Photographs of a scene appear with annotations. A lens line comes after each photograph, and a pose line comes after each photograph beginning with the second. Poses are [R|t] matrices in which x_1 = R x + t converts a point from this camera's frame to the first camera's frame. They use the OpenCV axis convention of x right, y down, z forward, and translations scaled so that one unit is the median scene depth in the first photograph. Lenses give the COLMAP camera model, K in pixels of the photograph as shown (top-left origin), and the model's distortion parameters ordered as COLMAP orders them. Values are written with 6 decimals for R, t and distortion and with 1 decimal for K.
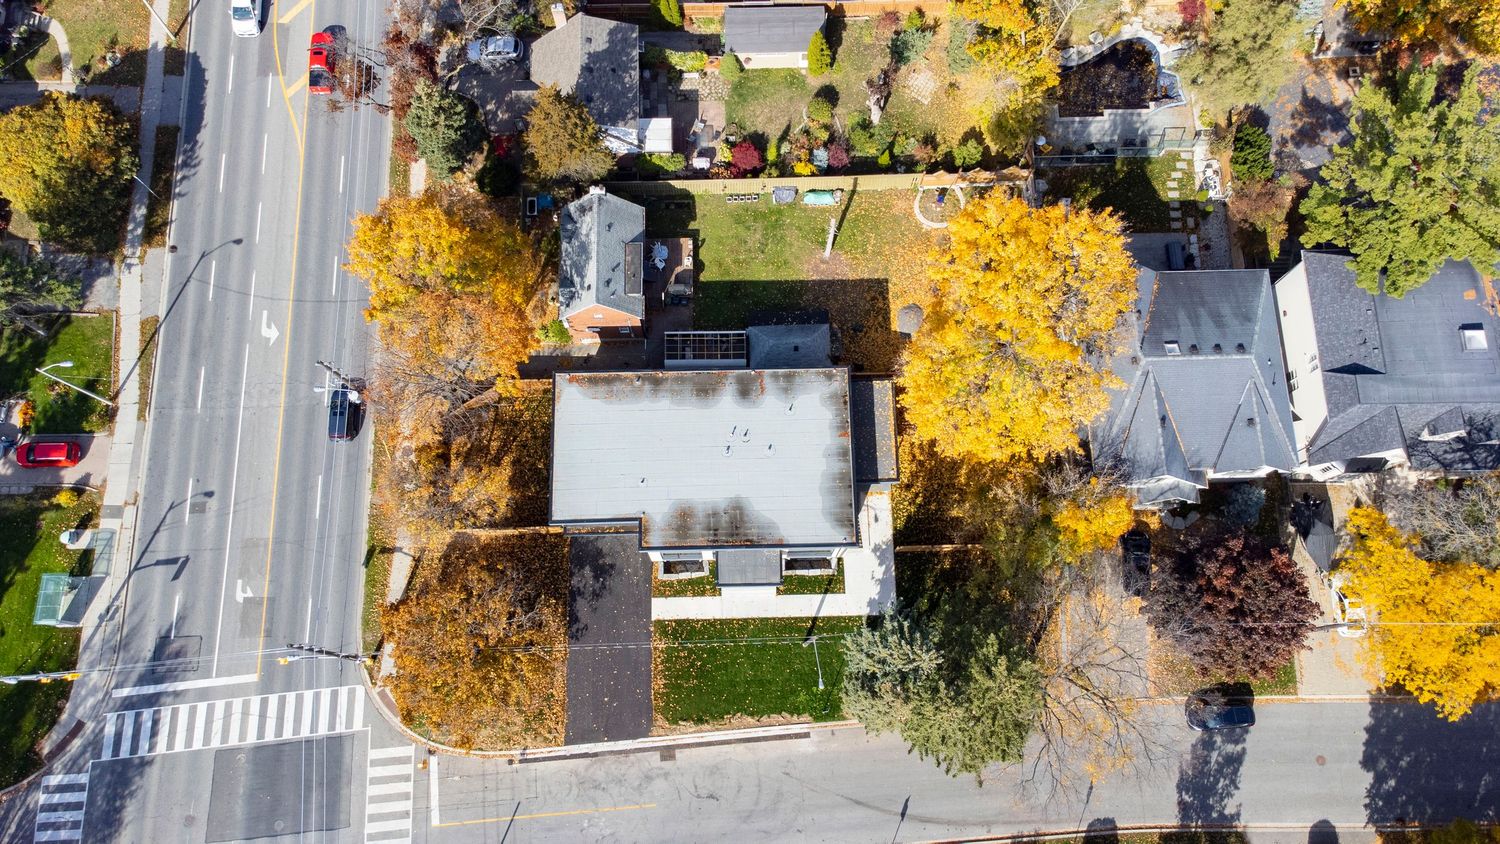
lens RADIAL K [[1112.2, 0, 743.4], [0, 1112.2, 417.4], [0, 0, 1]] dist [0.026077, 0.038255]
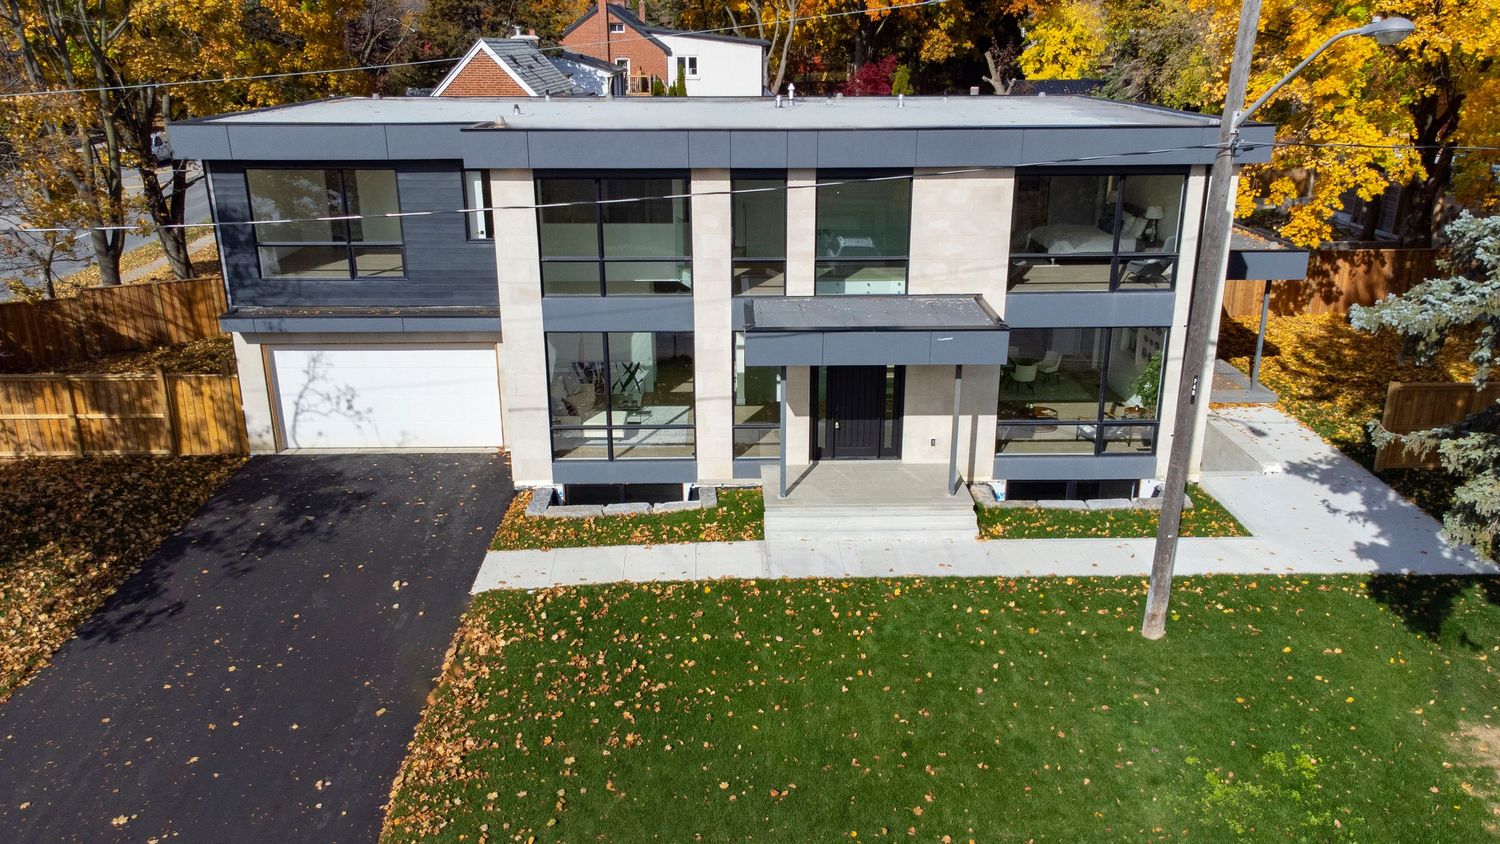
lens RADIAL K [[1172.6, 0, 754.7], [0, 1172.6, 453.0], [0, 0, 1]] dist [0.022932, 0.054282]
pose [[0.999985, -0.005466, 0.000621, -0.021906], [0.003680, 0.580786, -0.814048, 0.368229], [0.004089, 0.814038, 0.580797, 0.832430]]
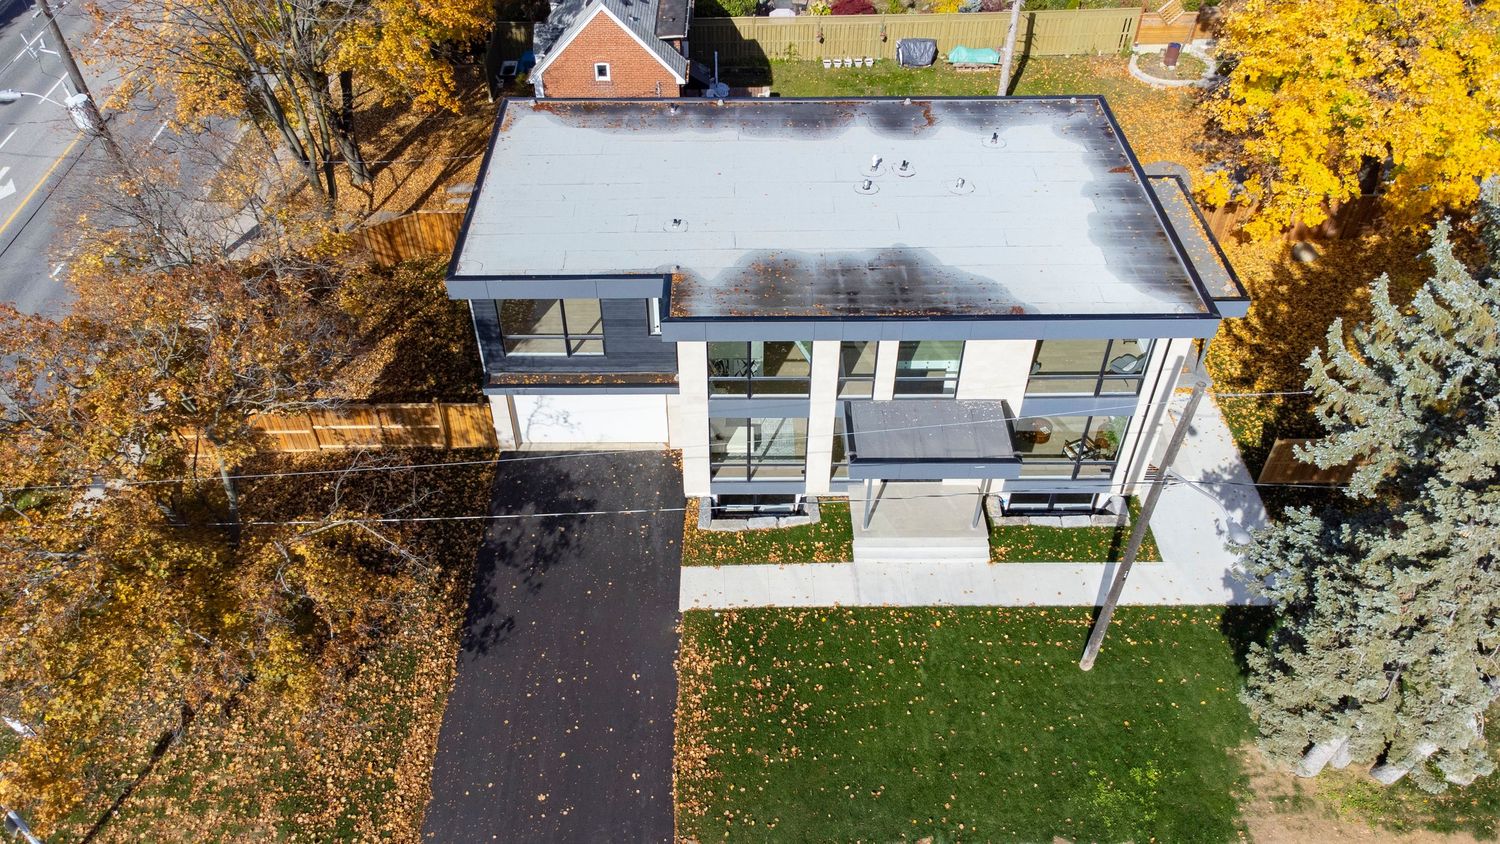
lens RADIAL K [[1112.2, 0, 742.7], [0, 1112.2, 423.9], [0, 0, 1]] dist [0.026077, 0.038255]
pose [[0.999920, 0.006535, -0.010828, -0.056197], [-0.011230, 0.852652, -0.522359, 0.330723], [0.005819, 0.522439, 0.852657, 0.632020]]
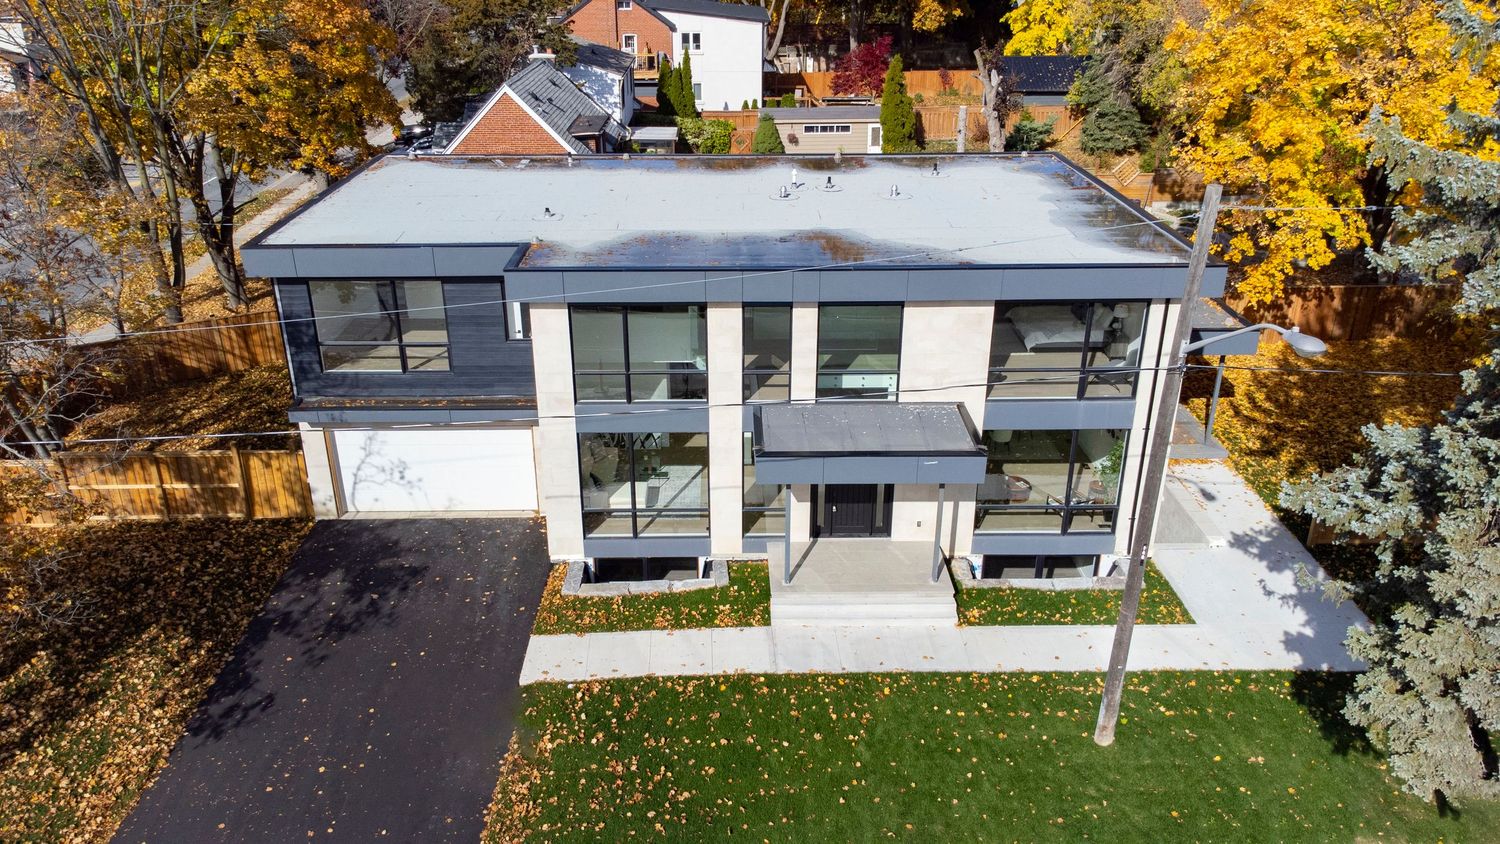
lens RADIAL K [[1112.2, 0, 746.8], [0, 1112.2, 425.5], [0, 0, 1]] dist [0.026077, 0.038255]
pose [[0.999997, -0.001797, -0.001692, -0.025402], [-0.000139, 0.643601, -0.765362, 0.351646], [0.002464, 0.765359, 0.643598, 0.775427]]
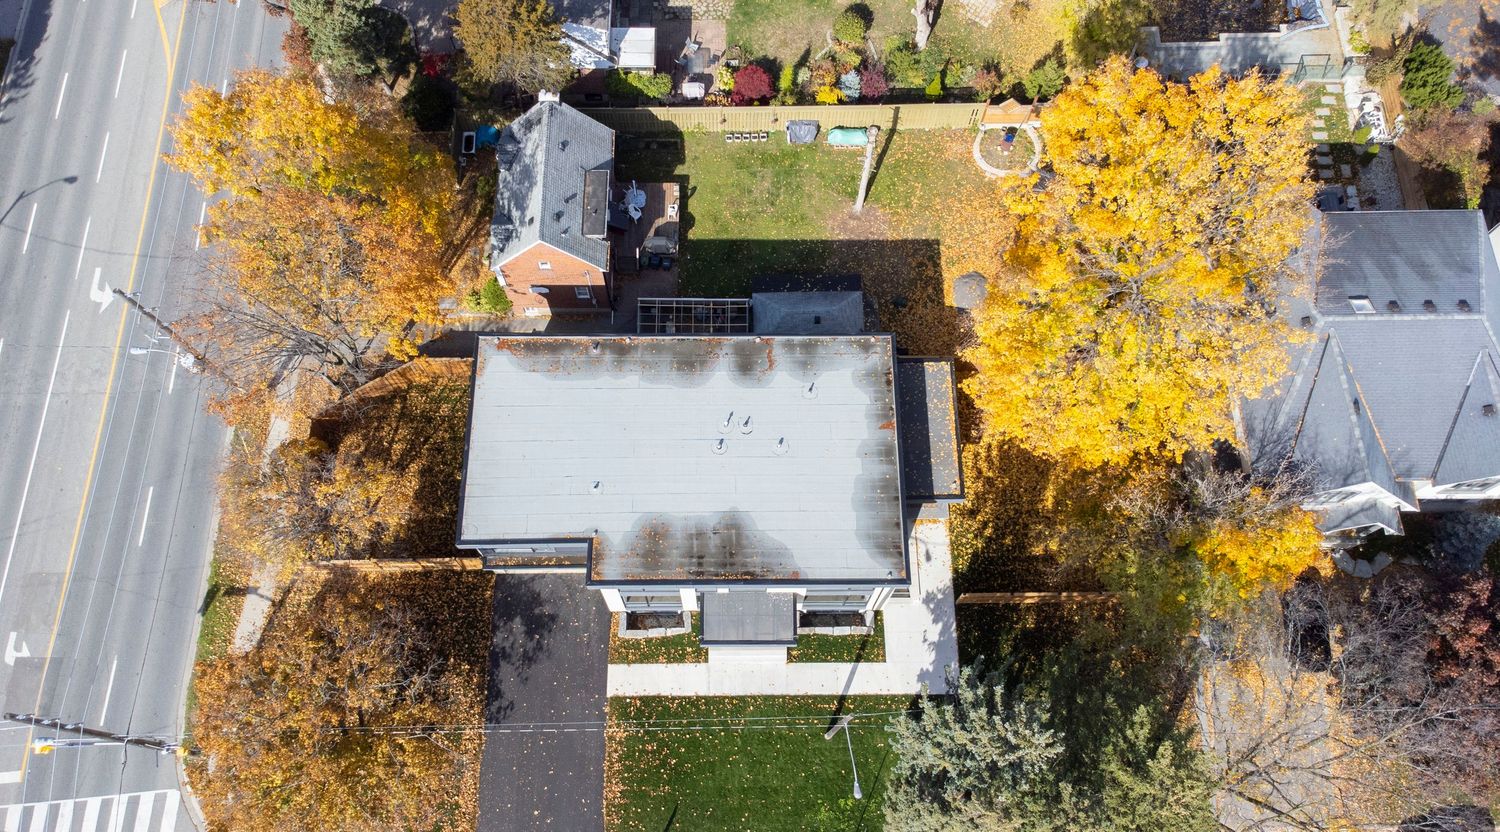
lens RADIAL K [[1117.4, 0, 744.0], [0, 1117.4, 417.6], [0, 0, 1]] dist [0.029018, 0.038120]
pose [[0.999888, 0.014856, -0.001666, 0.001624], [-0.014949, 0.994077, -0.107648, 0.083269], [0.000057, 0.107661, 0.994188, 0.287537]]
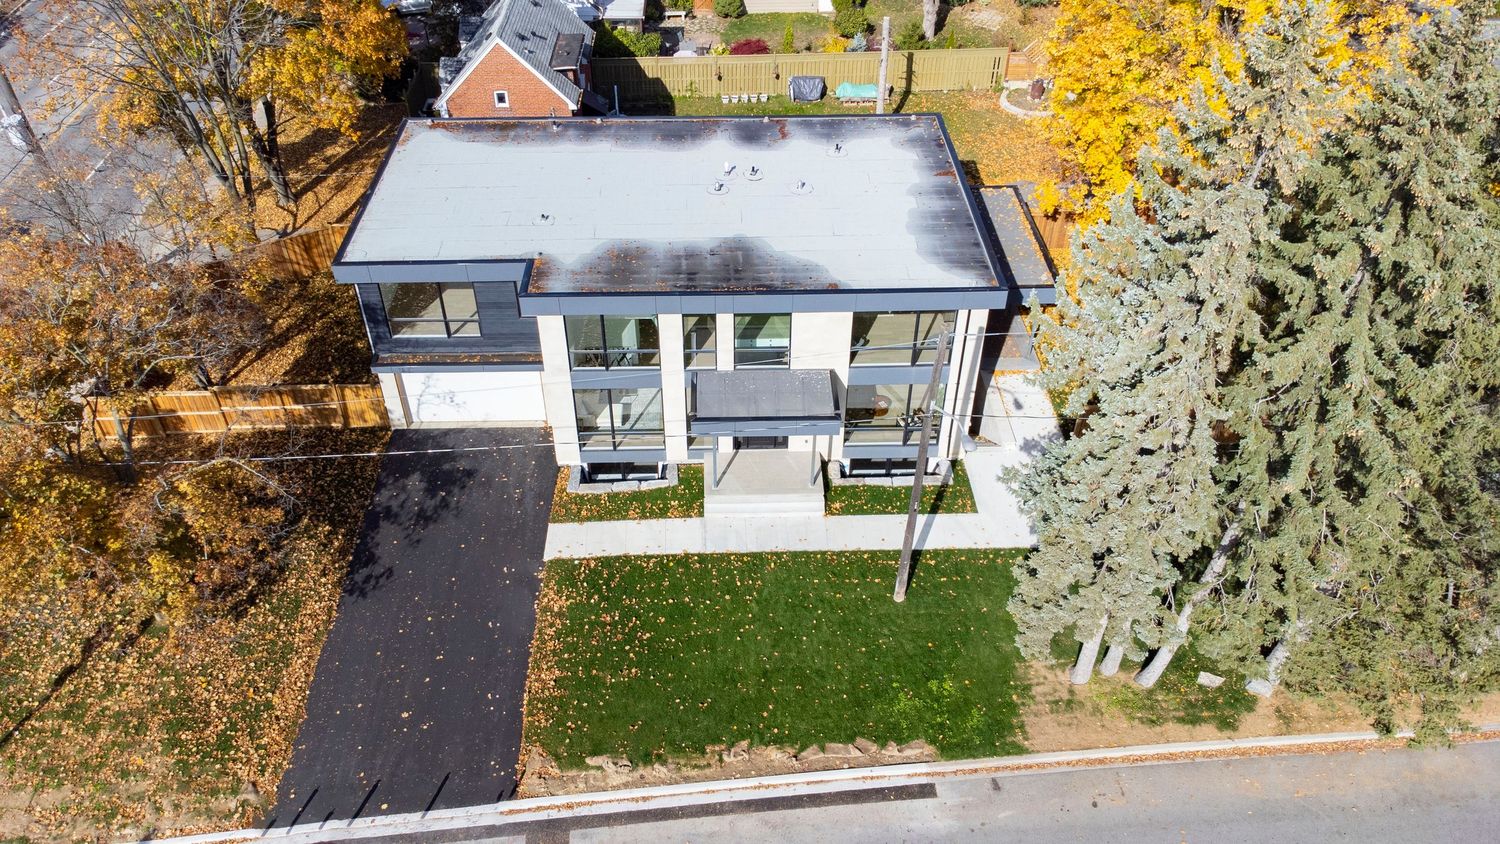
lens RADIAL K [[1112.2, 0, 747.7], [0, 1112.2, 425.1], [0, 0, 1]] dist [0.026077, 0.038255]
pose [[0.999968, -0.005310, 0.005978, -0.004353], [0.007767, 0.822492, -0.568724, 0.388118], [-0.001897, 0.568752, 0.822507, 0.610826]]
